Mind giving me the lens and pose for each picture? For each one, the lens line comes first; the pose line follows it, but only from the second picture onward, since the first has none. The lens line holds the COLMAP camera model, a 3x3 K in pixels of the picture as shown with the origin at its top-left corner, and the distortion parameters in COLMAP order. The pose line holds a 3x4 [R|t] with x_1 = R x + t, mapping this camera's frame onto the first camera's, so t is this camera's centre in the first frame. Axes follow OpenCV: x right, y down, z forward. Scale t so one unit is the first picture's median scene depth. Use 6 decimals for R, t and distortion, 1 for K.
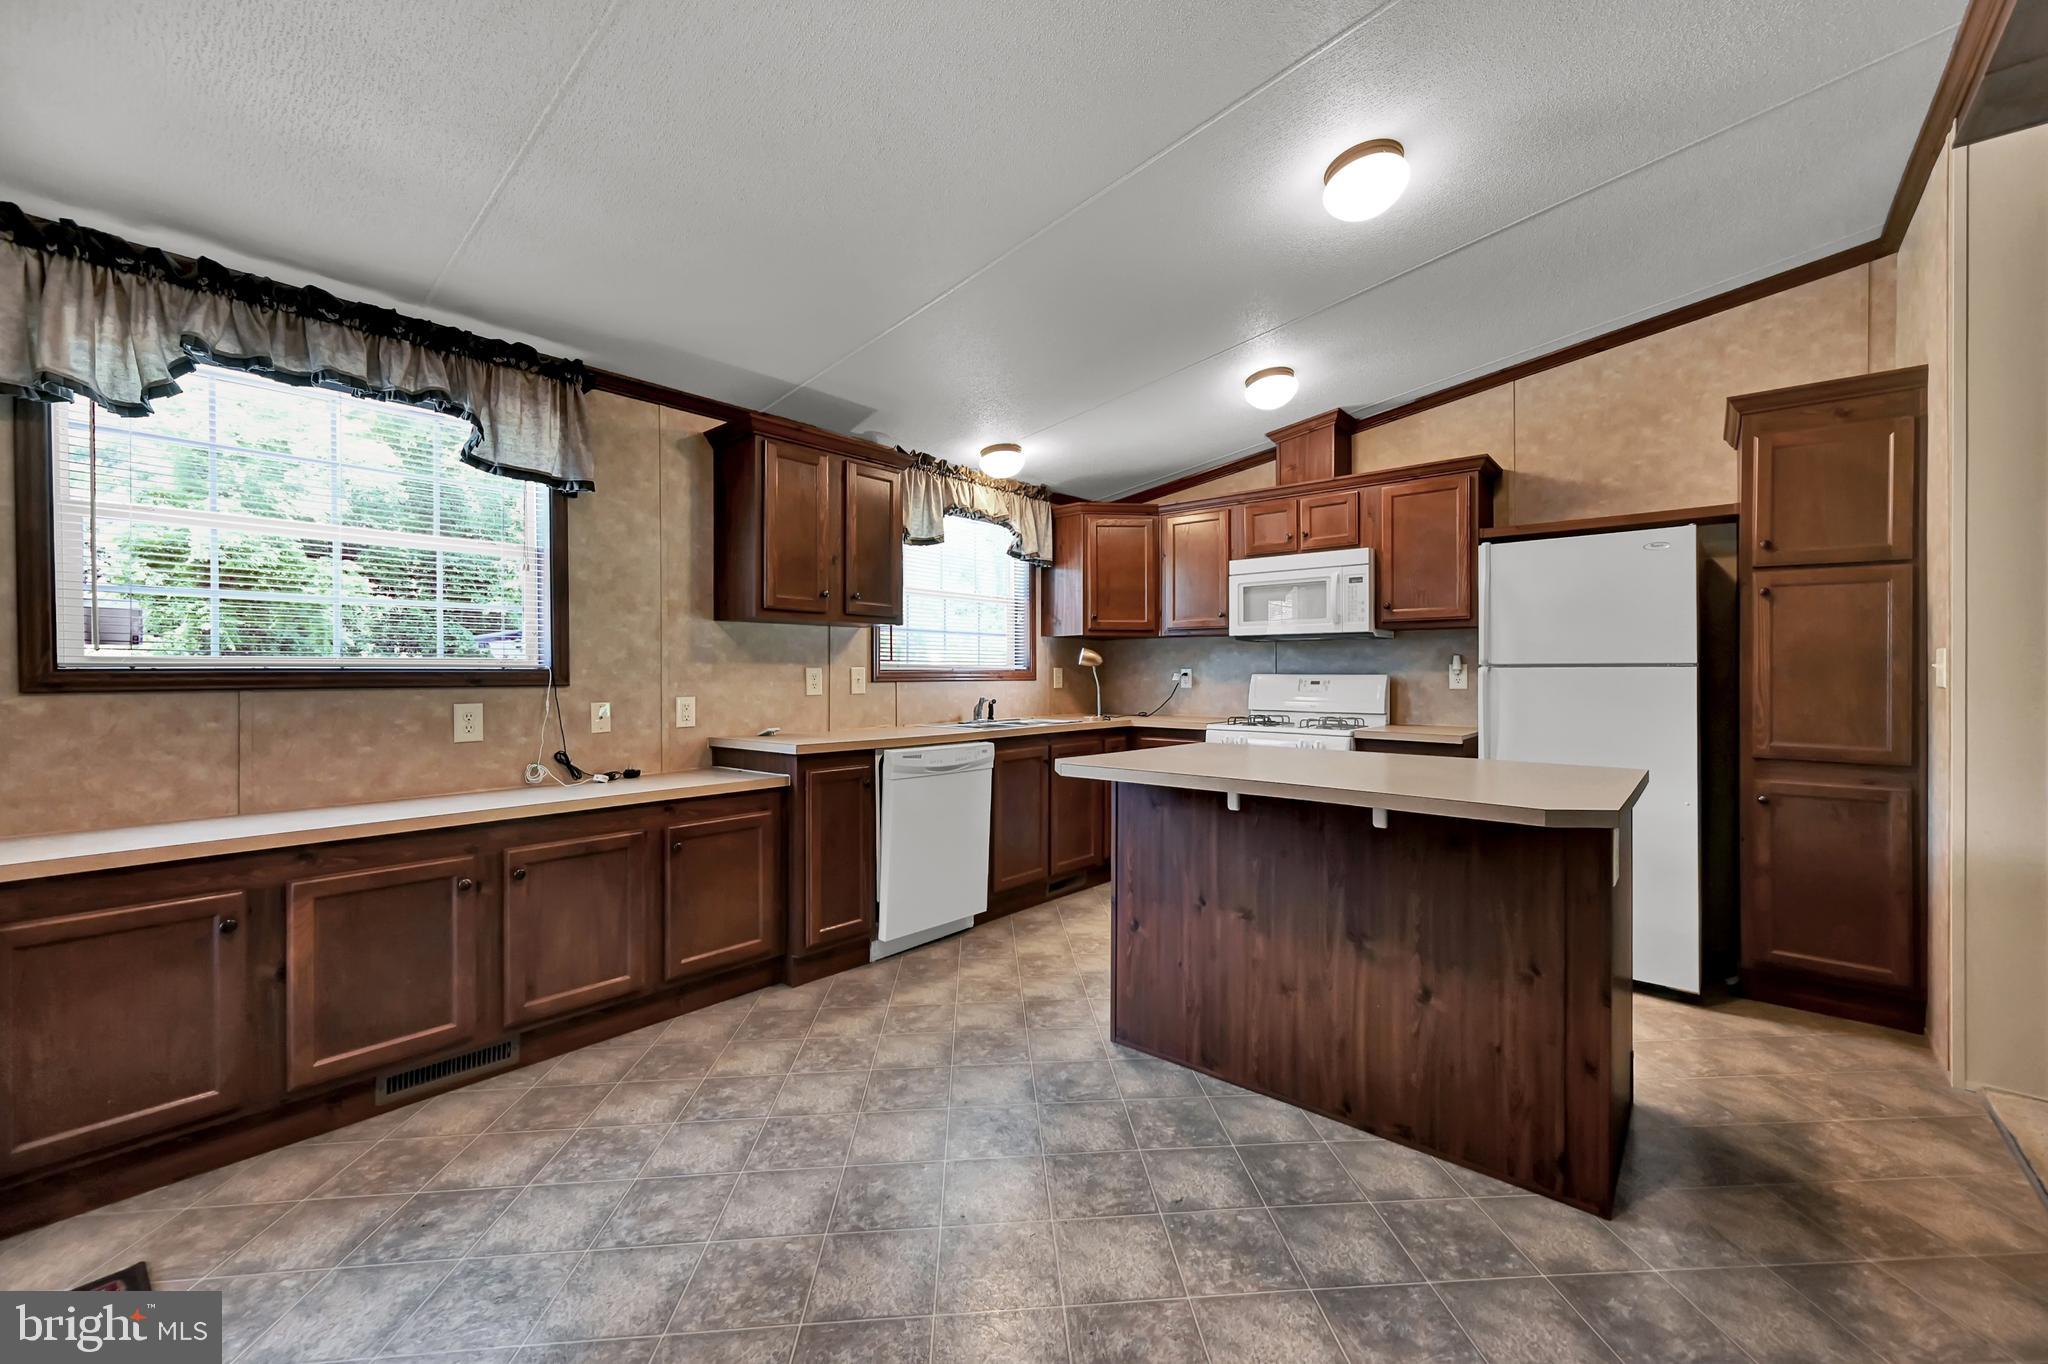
lens RADIAL K [[818.3, 0, 1025.0], [0, 818.3, 681.0], [0, 0, 1]] dist [-0.000379, 0.000070]
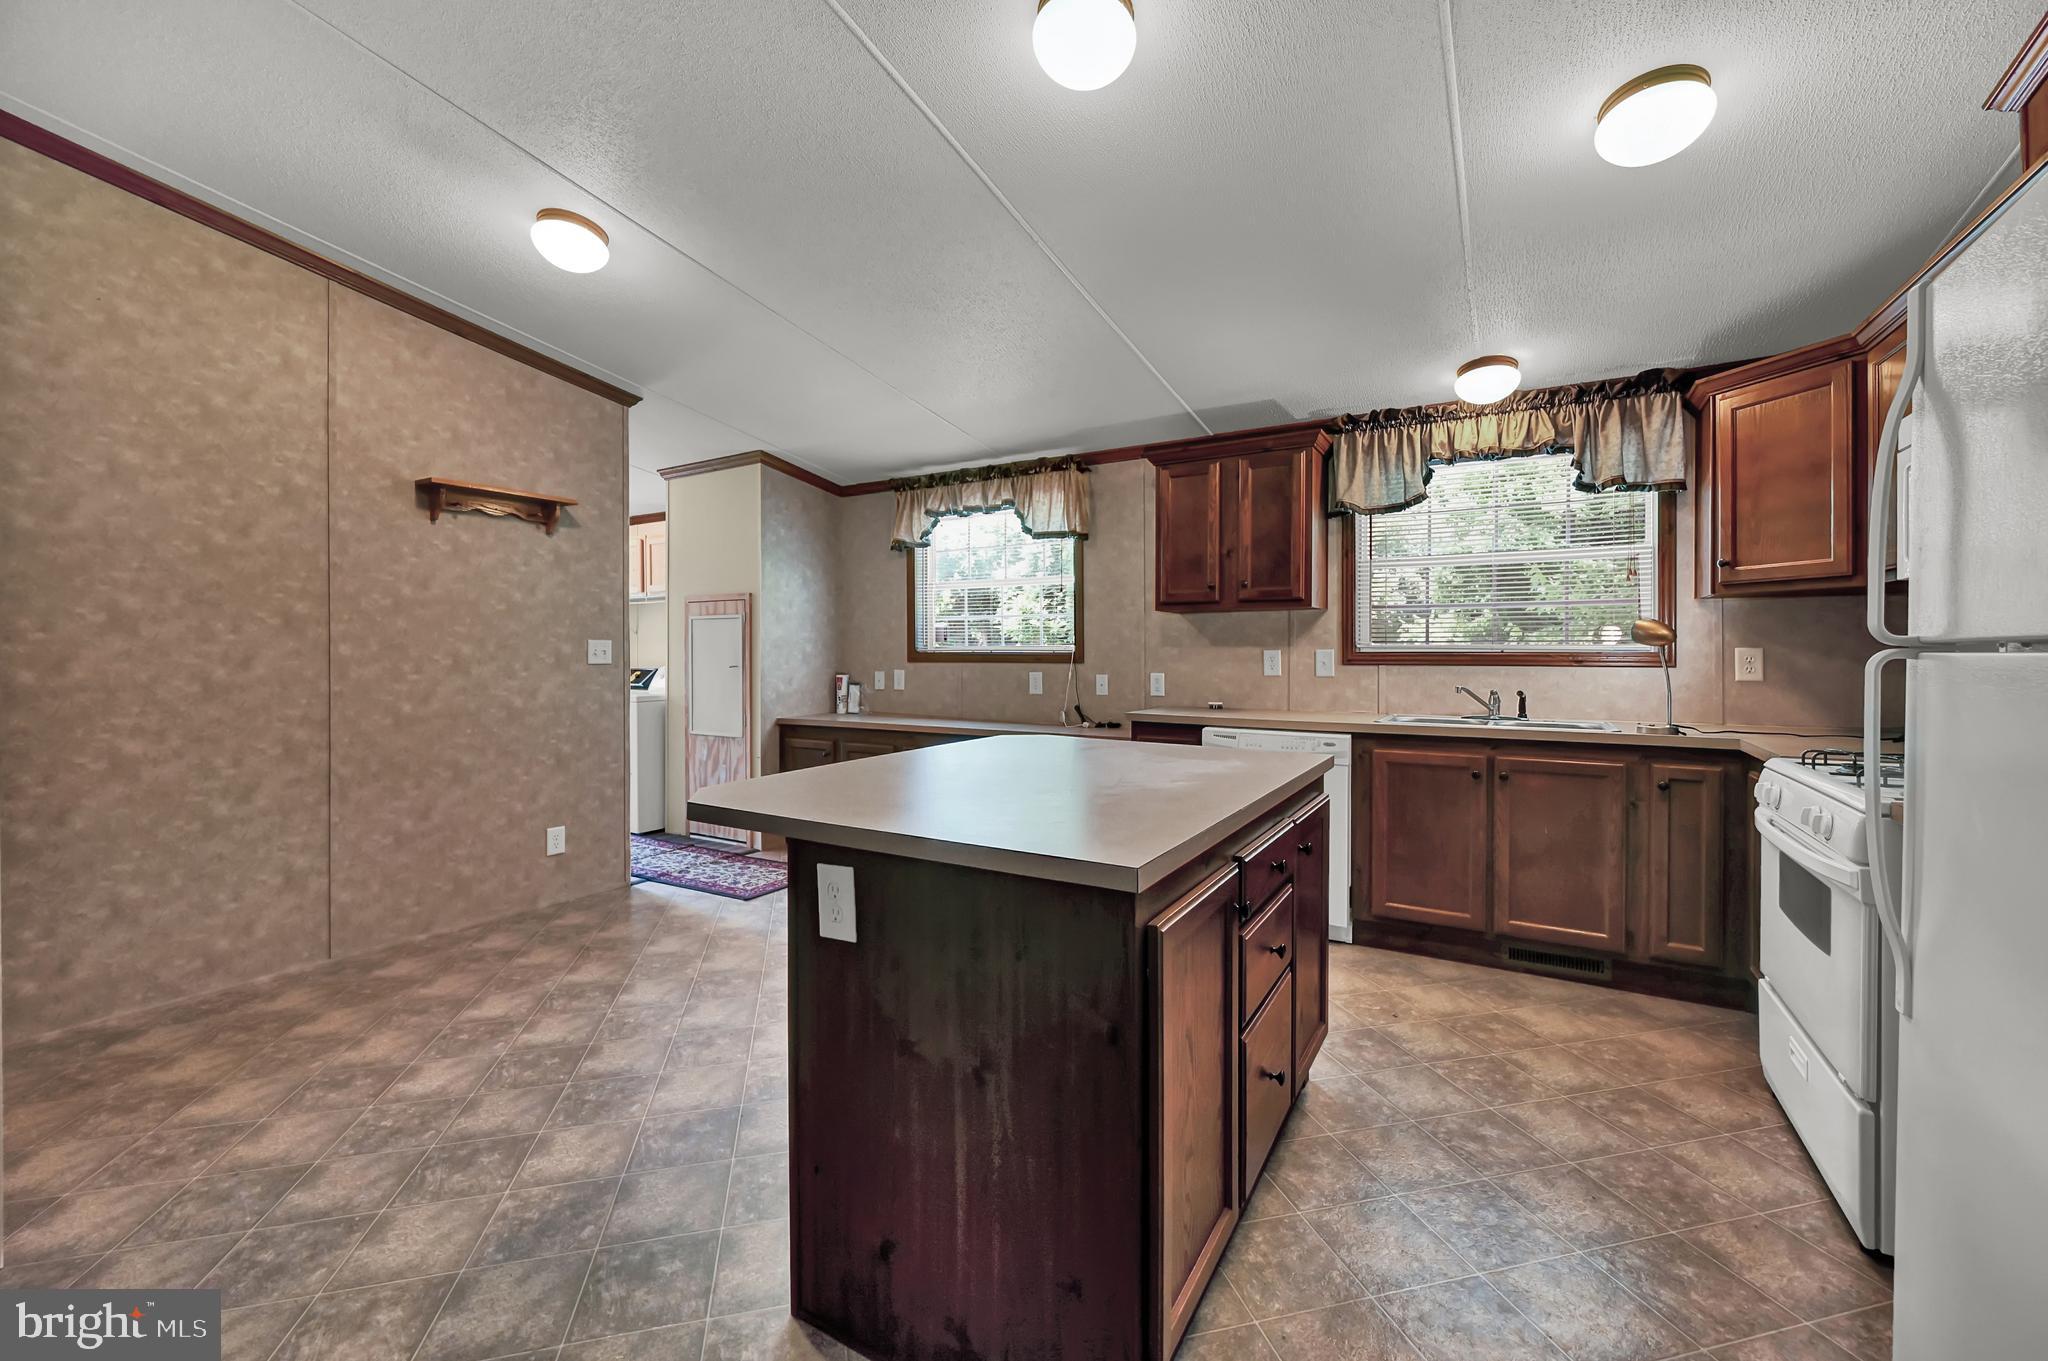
lens RADIAL K [[798.8, 0, 1028.9], [0, 798.8, 658.9], [0, 0, 1]] dist [0.002458, 0.000199]
pose [[0.171484, 0.009076, -0.985145, 0.741538], [-0.009764, 0.999924, 0.007513, -0.009595], [0.985139, 0.008331, 0.171559, 0.520294]]
